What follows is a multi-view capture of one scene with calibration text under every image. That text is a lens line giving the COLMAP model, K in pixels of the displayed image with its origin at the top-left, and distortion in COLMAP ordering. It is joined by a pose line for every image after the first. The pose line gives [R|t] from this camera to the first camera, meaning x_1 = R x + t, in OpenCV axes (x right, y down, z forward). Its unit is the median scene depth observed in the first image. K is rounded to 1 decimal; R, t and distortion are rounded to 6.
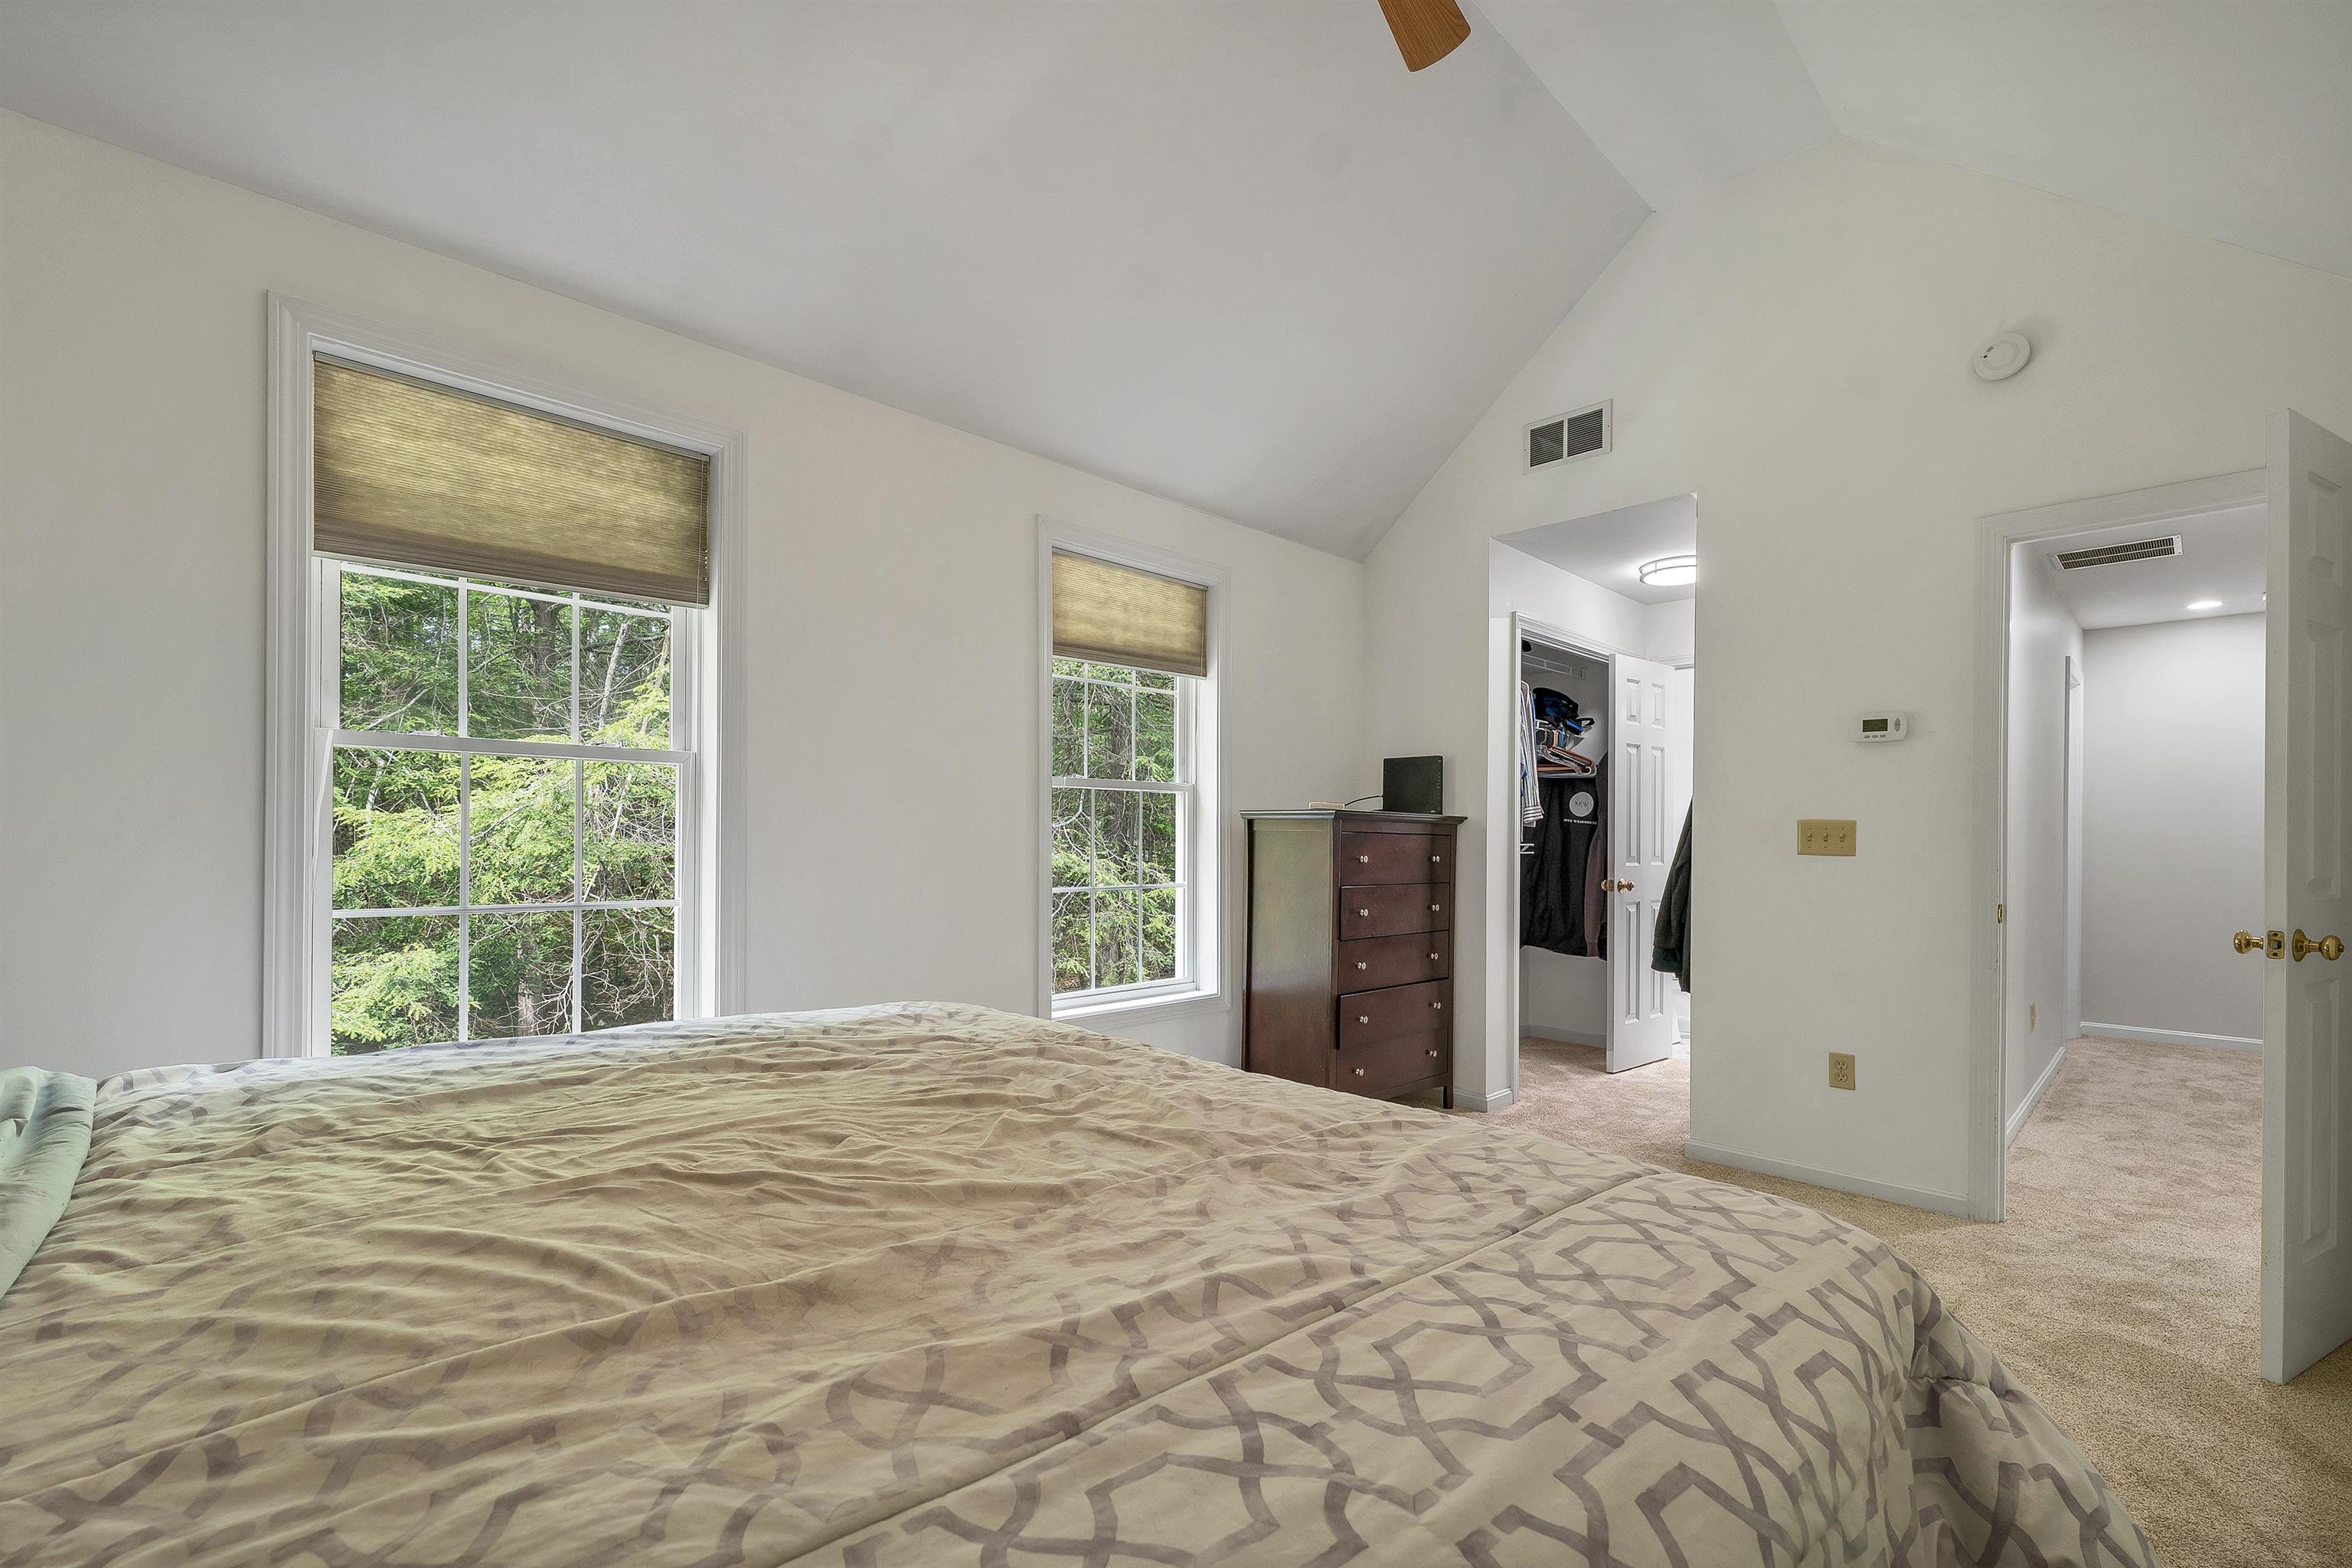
lens RADIAL K [[985.6, 0, 1170.4], [0, 985.6, 836.1], [0, 0, 1]] dist [0.000834, 0.000158]
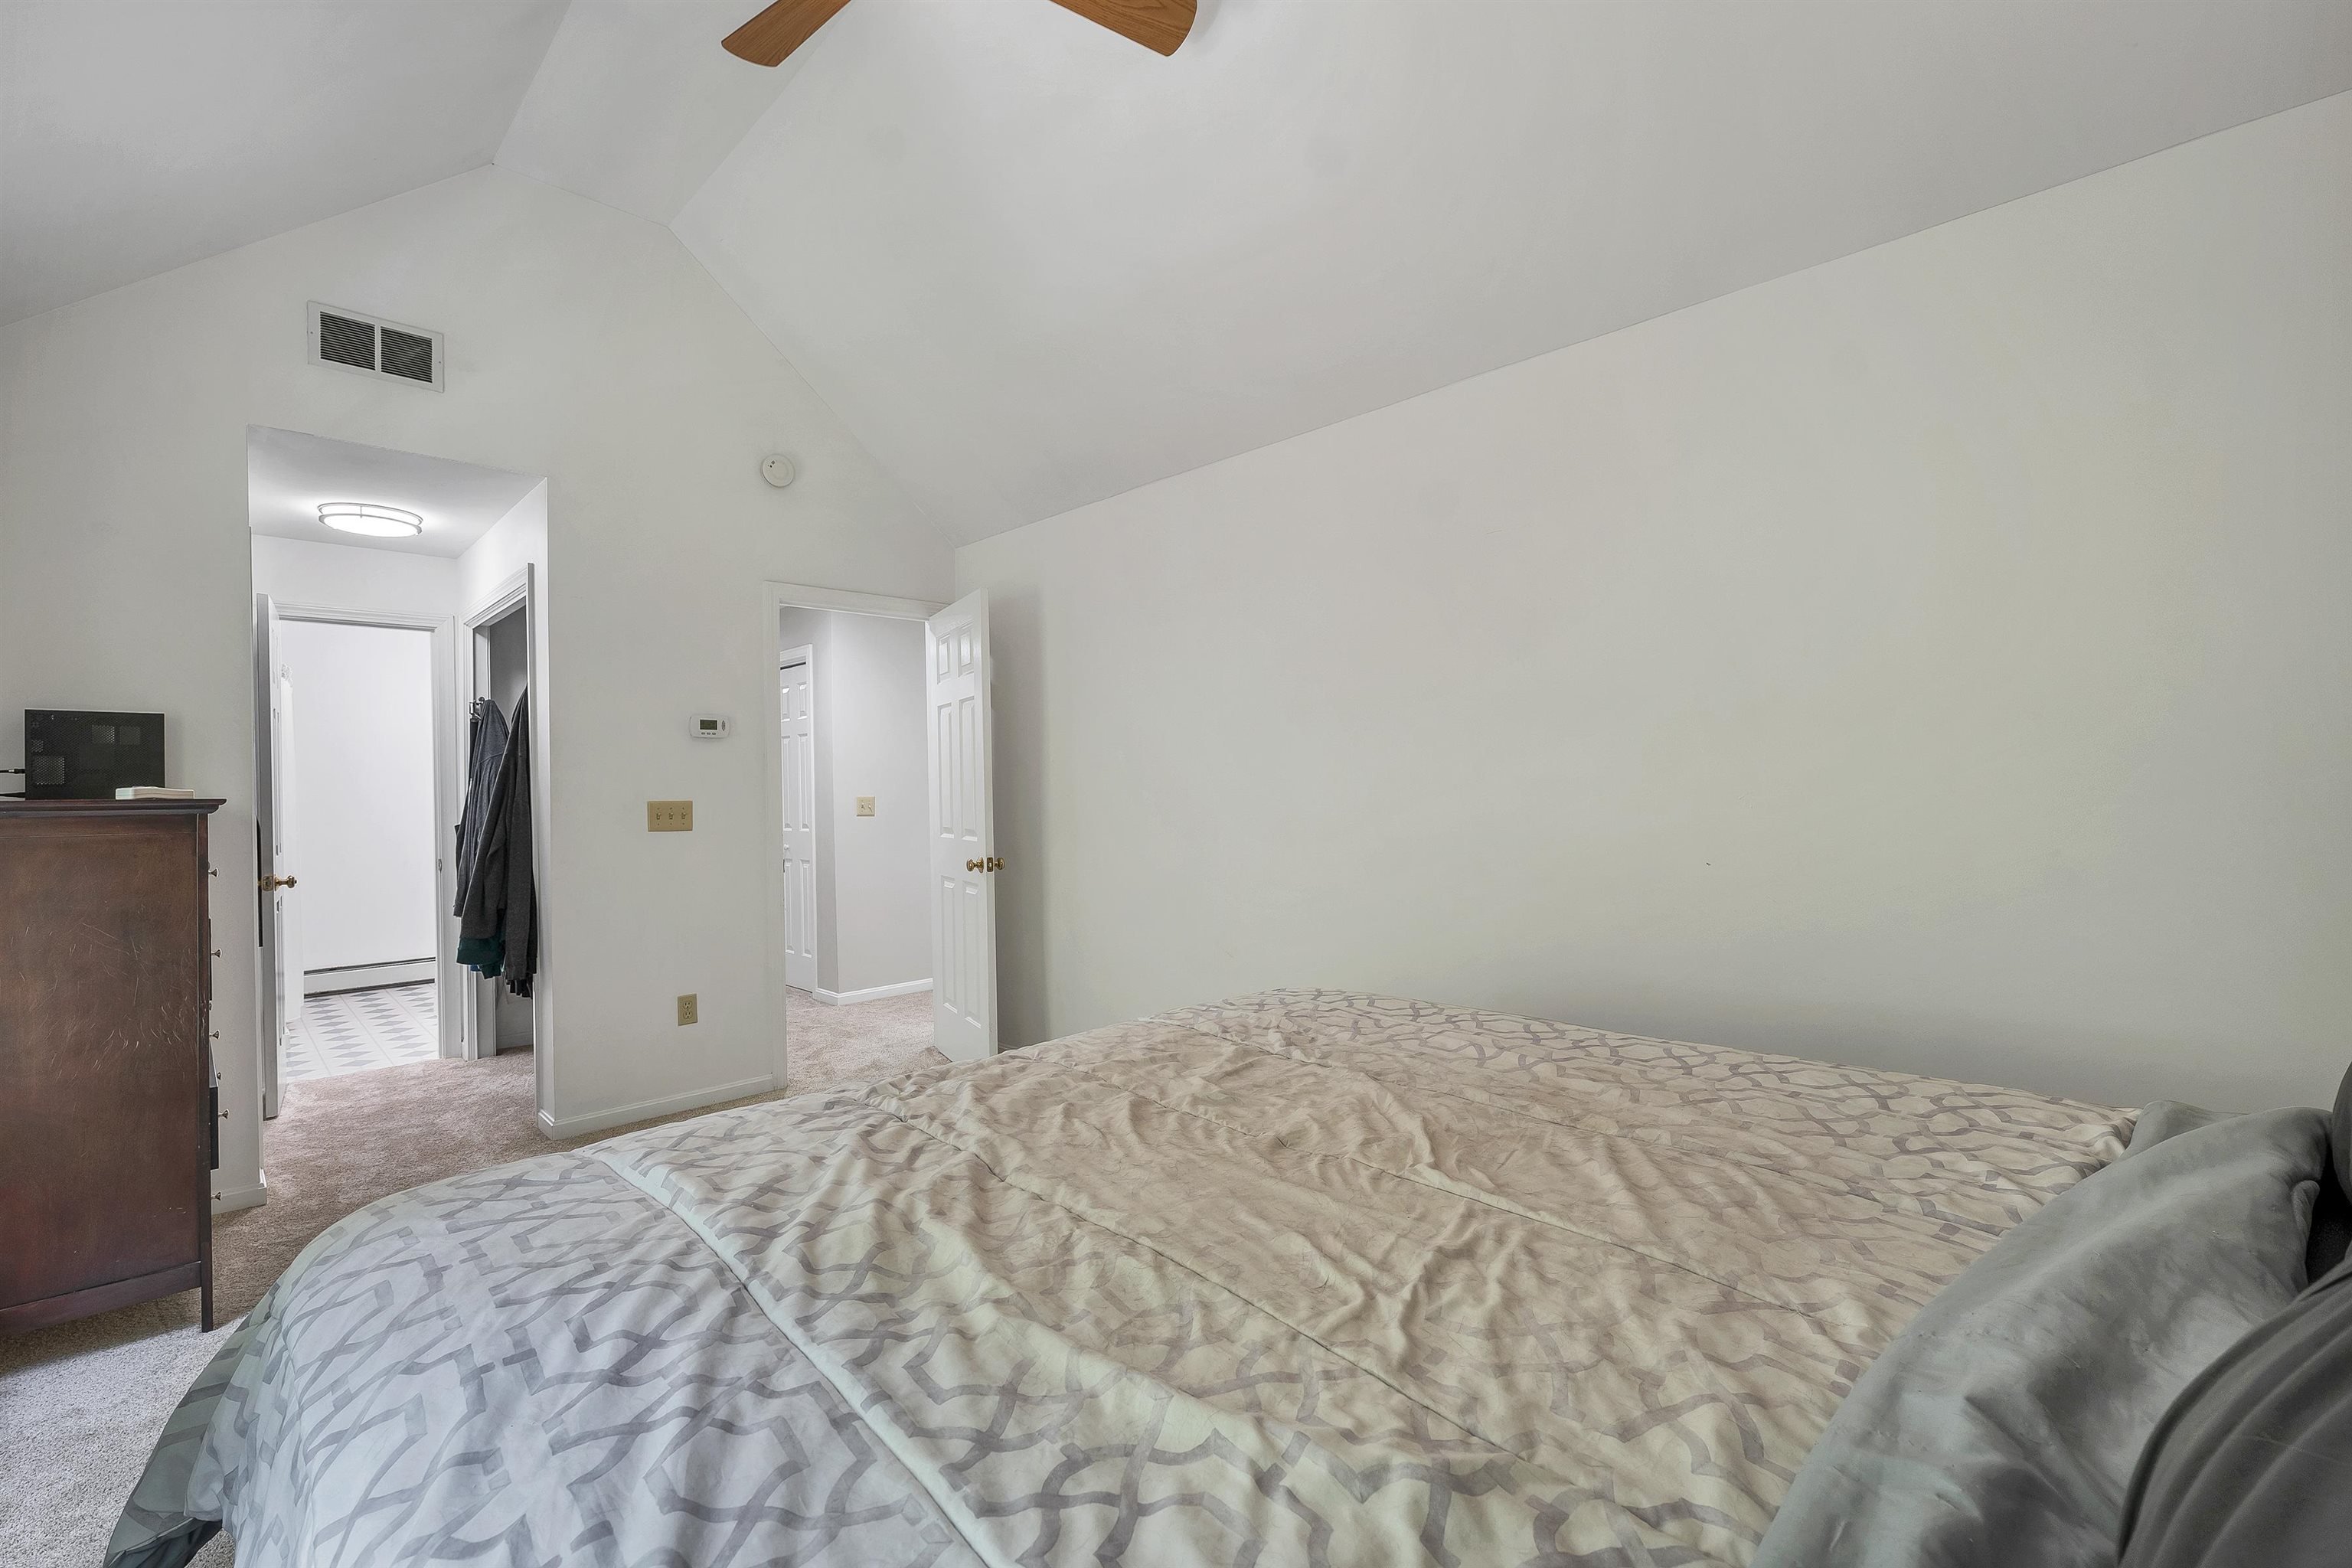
lens RADIAL K [[957.4, 0, 1176.0], [0, 957.4, 784.0], [0, 0, 1]] dist [0.001259, 0.000575]
pose [[0.028243, -0.004485, 0.999591, -0.475564], [0.017615, 0.999837, 0.003989, -0.031634], [-0.999446, 0.017495, 0.028317, 0.372468]]
